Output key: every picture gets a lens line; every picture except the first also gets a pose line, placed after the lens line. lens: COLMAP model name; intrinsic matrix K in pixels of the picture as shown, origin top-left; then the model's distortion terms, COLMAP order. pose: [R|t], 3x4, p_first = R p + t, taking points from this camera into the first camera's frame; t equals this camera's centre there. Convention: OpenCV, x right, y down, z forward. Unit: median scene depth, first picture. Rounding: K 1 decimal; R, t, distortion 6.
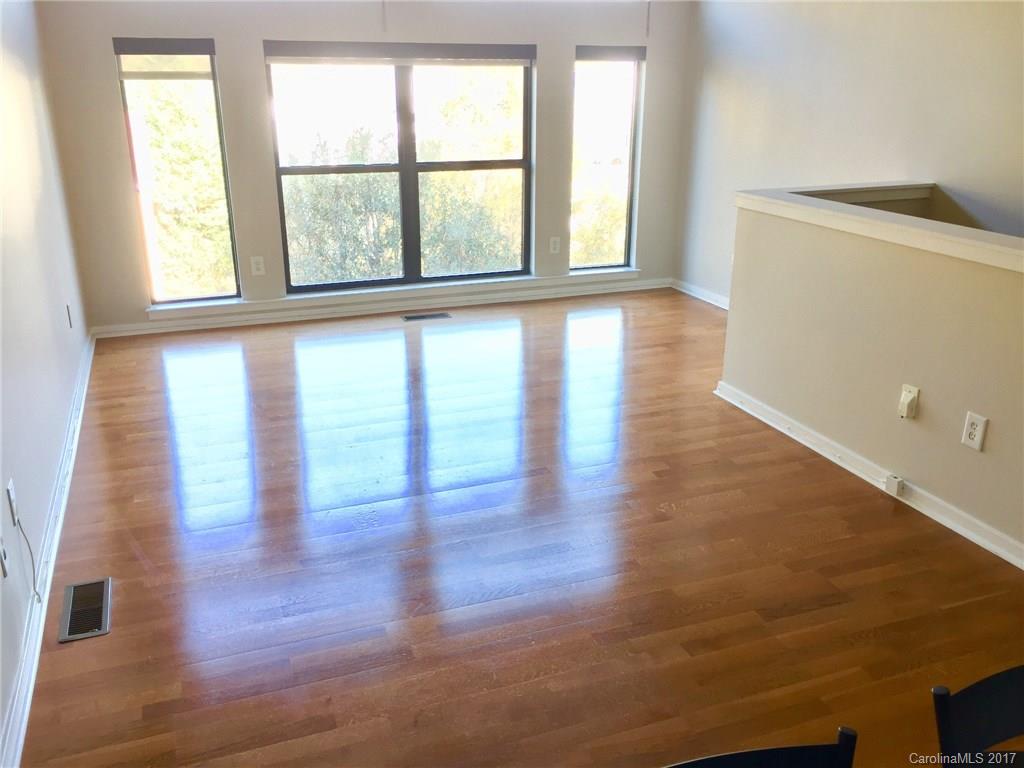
lens RADIAL K [[876.7, 0, 507.3], [0, 876.7, 375.0], [0, 0, 1]] dist [0.033451, 0.017046]
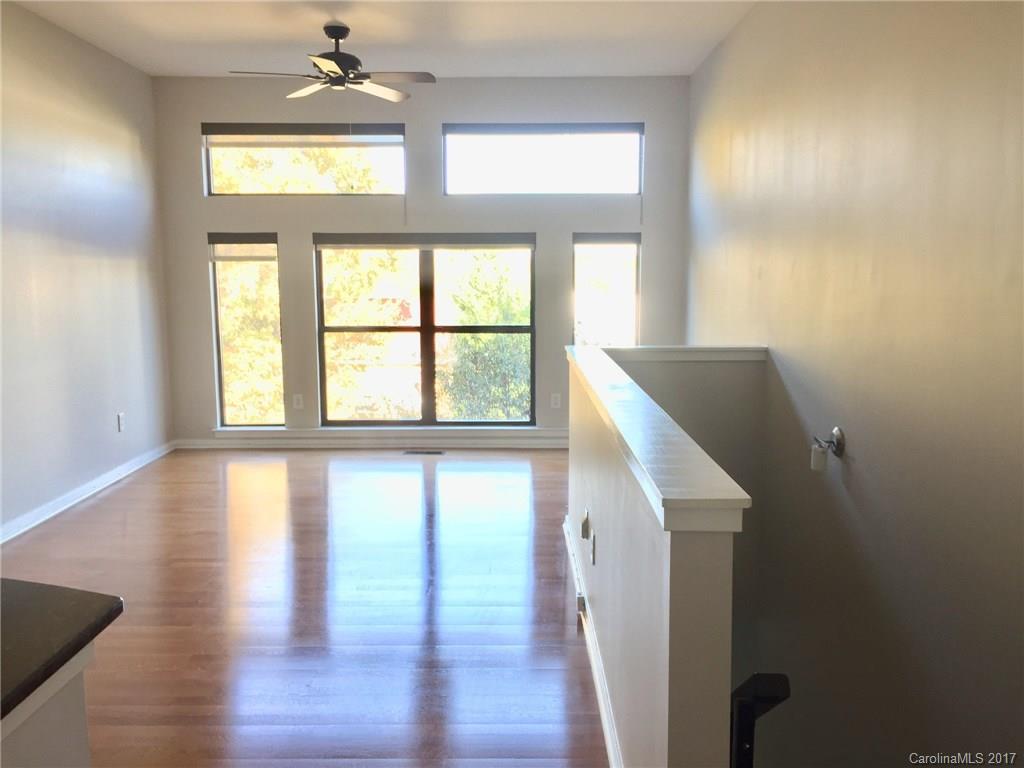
lens RADIAL K [[876.7, 0, 514.4], [0, 876.7, 374.6], [0, 0, 1]] dist [0.033451, 0.017046]
pose [[0.932263, 0.040755, -0.359479, 0.434261], [-0.114689, 0.975677, -0.186817, 0.036633], [0.343122, 0.215391, 0.914261, -0.050176]]
